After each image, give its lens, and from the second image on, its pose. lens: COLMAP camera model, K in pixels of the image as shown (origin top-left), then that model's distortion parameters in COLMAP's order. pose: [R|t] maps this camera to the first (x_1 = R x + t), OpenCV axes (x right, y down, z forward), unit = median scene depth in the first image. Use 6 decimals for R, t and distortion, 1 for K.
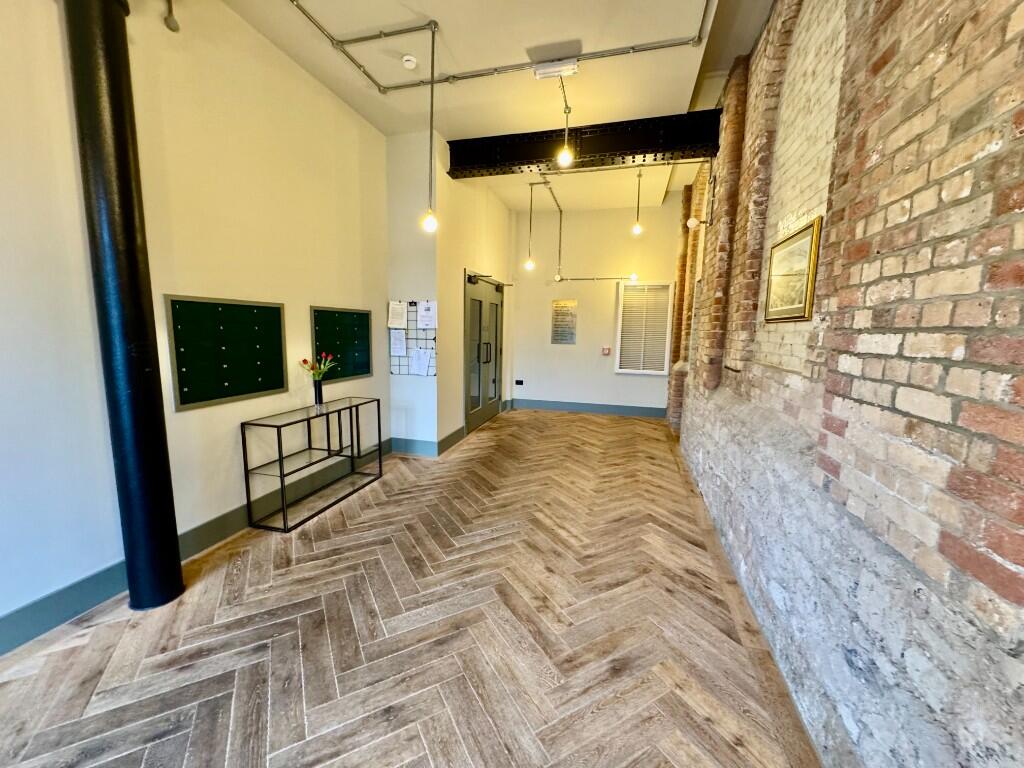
lens RADIAL K [[409.5, 0, 511.0], [0, 409.5, 383.4], [0, 0, 1]] dist [-0.000327, 0.000259]
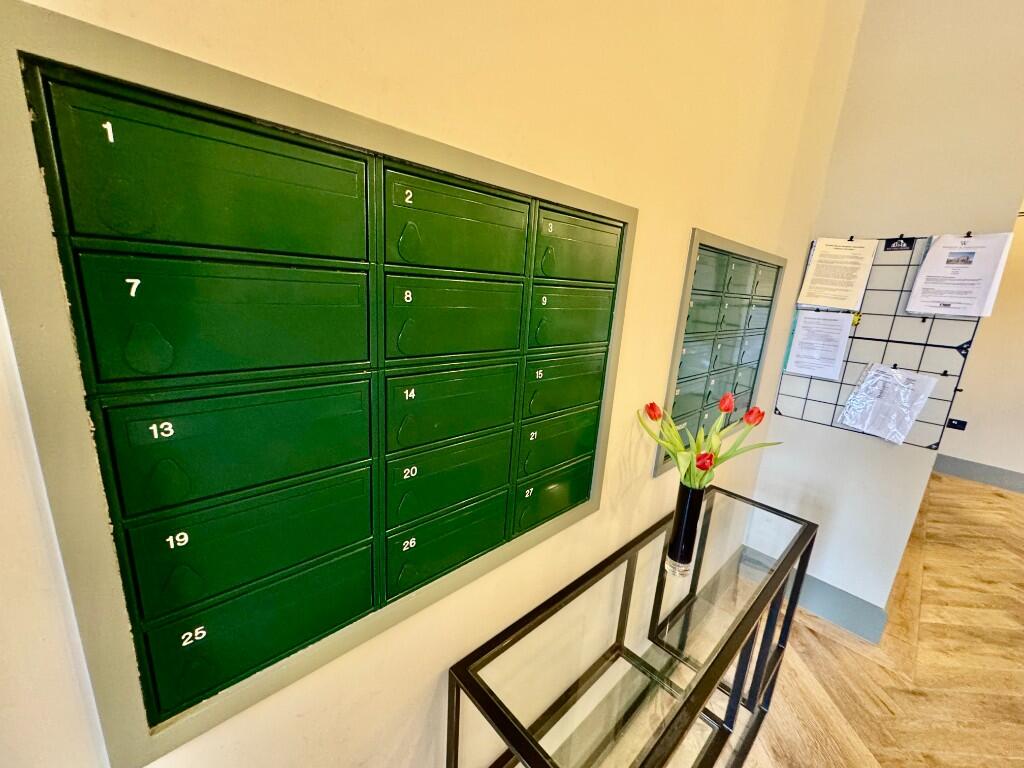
lens RADIAL K [[409.5, 0, 510.0], [0, 409.5, 384.2], [0, 0, 1]] dist [-0.000327, 0.000259]
pose [[0.849542, 0.160182, -0.502613, -0.617019], [-0.117483, 0.986305, 0.115759, -0.135980], [0.514272, -0.039293, 0.856726, 0.945088]]
